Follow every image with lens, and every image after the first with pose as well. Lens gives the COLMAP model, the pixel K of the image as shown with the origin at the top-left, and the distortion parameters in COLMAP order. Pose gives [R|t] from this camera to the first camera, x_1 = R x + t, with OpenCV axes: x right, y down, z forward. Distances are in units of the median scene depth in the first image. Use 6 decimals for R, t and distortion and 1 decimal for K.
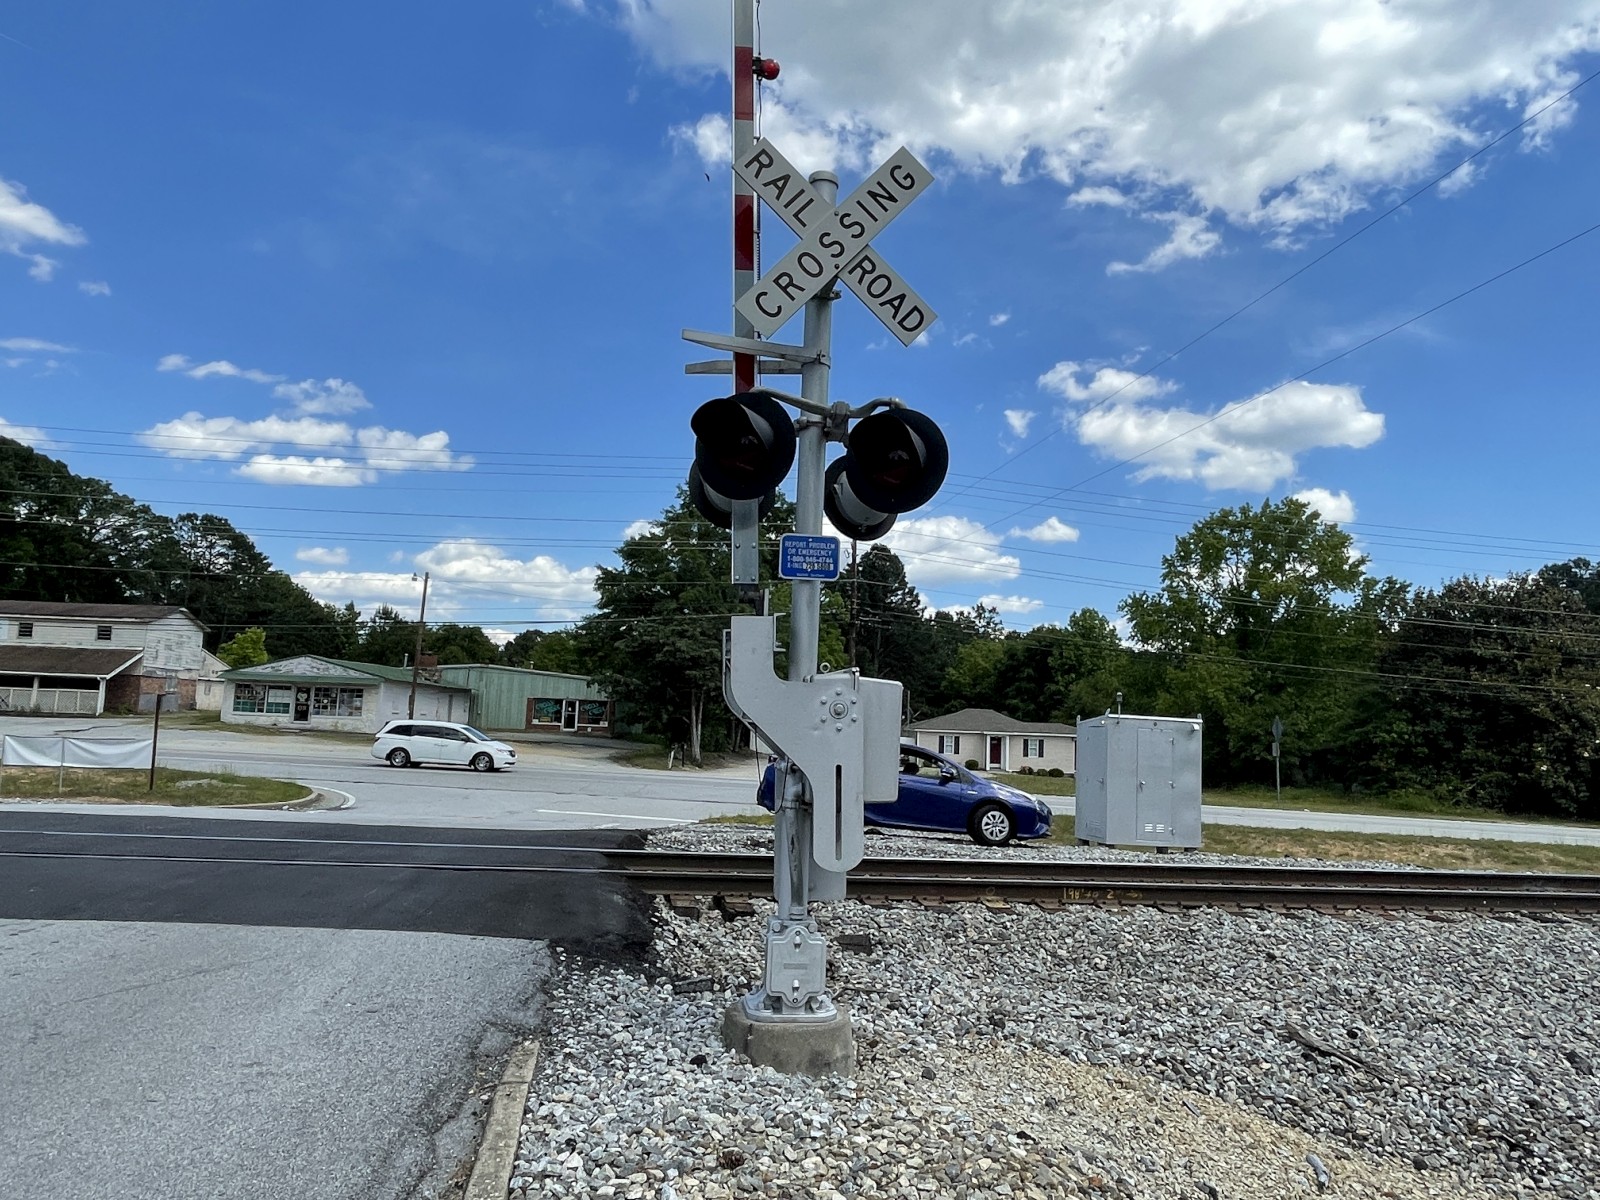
lens RADIAL K [[1076.9, 0, 806.4], [0, 1076.9, 602.1], [0, 0, 1]] dist [0.001058, -0.005616]
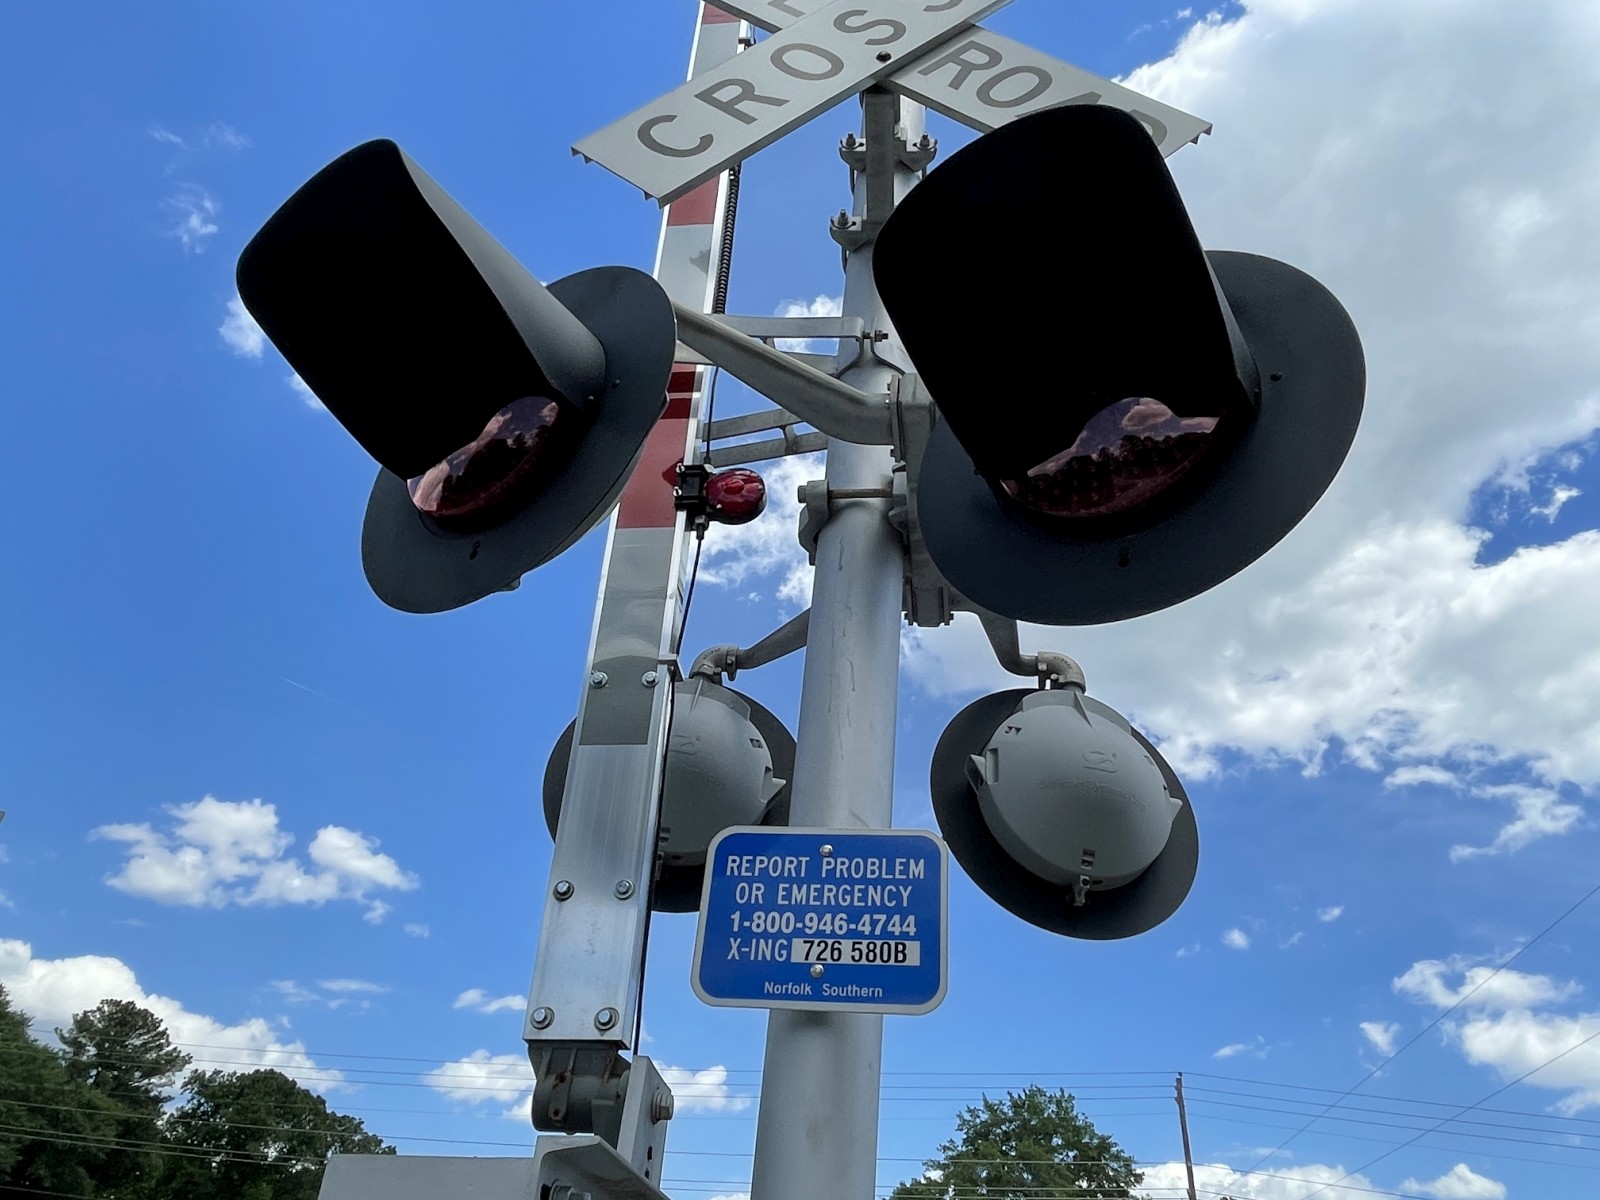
lens RADIAL K [[1129.8, 0, 803.9], [0, 1129.8, 596.0], [0, 0, 1]] dist [0.000157, -0.001363]
pose [[0.967972, -0.115019, -0.223163, 0.041331], [-0.017631, 0.855548, -0.517424, 0.018794], [0.250440, 0.504786, 0.826118, 0.478642]]
